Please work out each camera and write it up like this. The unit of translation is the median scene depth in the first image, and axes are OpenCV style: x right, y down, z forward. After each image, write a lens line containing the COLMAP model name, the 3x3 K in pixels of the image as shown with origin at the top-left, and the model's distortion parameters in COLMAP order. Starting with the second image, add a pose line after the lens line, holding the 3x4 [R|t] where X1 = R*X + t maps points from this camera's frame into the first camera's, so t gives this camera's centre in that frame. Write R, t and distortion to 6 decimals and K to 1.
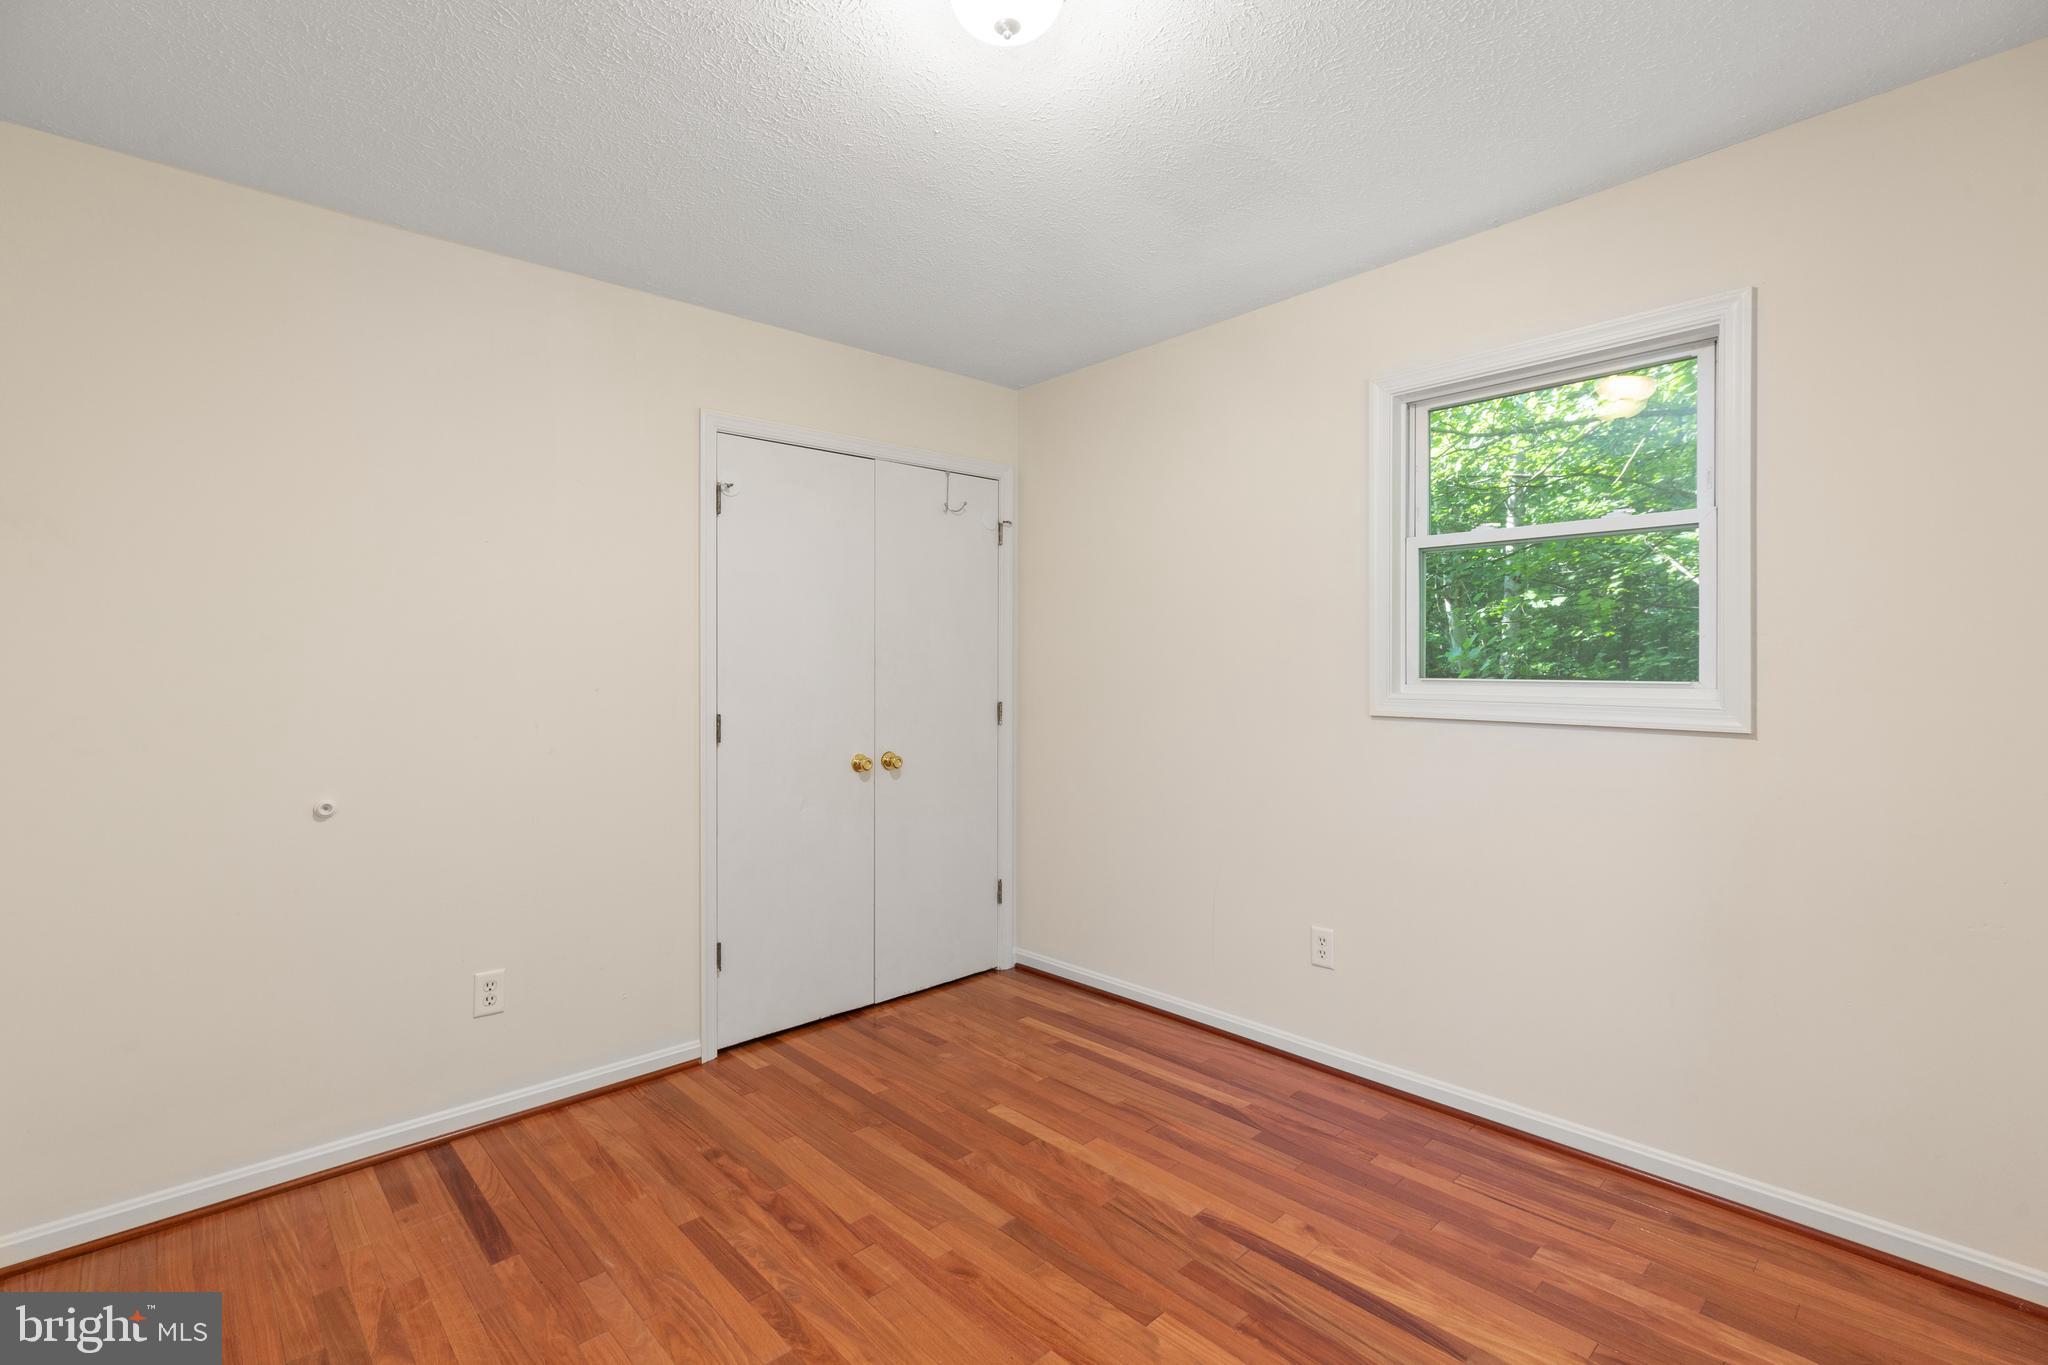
lens RADIAL K [[935.5, 0, 1014.5], [0, 935.5, 670.6], [0, 0, 1]] dist [-0.001075, -0.000196]
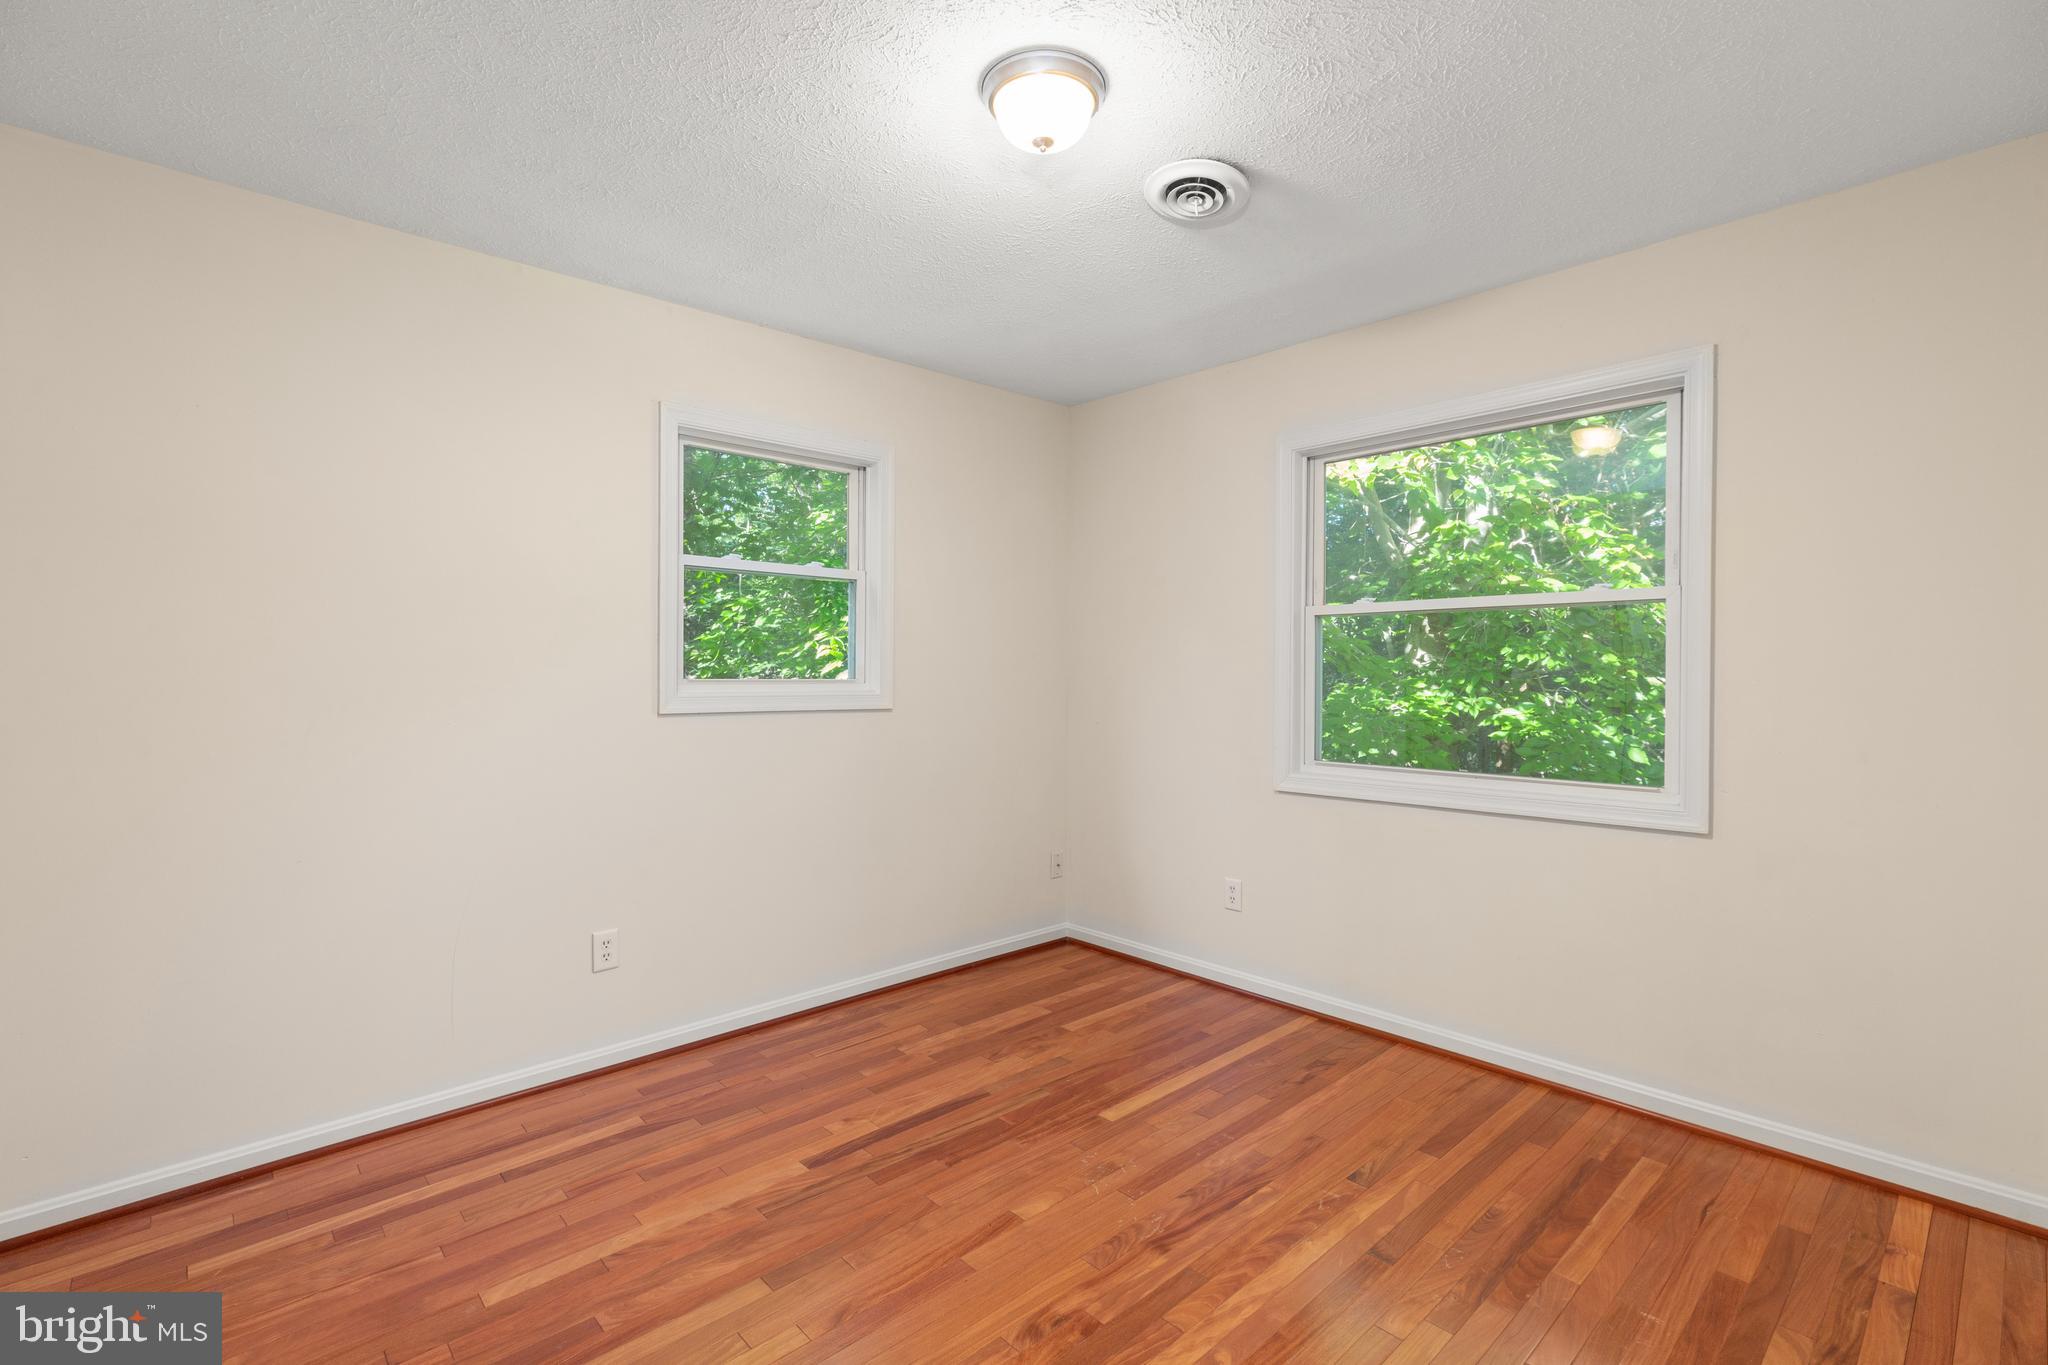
lens RADIAL K [[935.5, 0, 1014.5], [0, 935.5, 670.6], [0, 0, 1]] dist [-0.001075, -0.000196]
pose [[-0.001797, 0.003657, 0.999992, -0.822344], [0.013214, 0.999906, -0.003632, 0.008210], [-0.999911, 0.013207, -0.001846, 0.686420]]
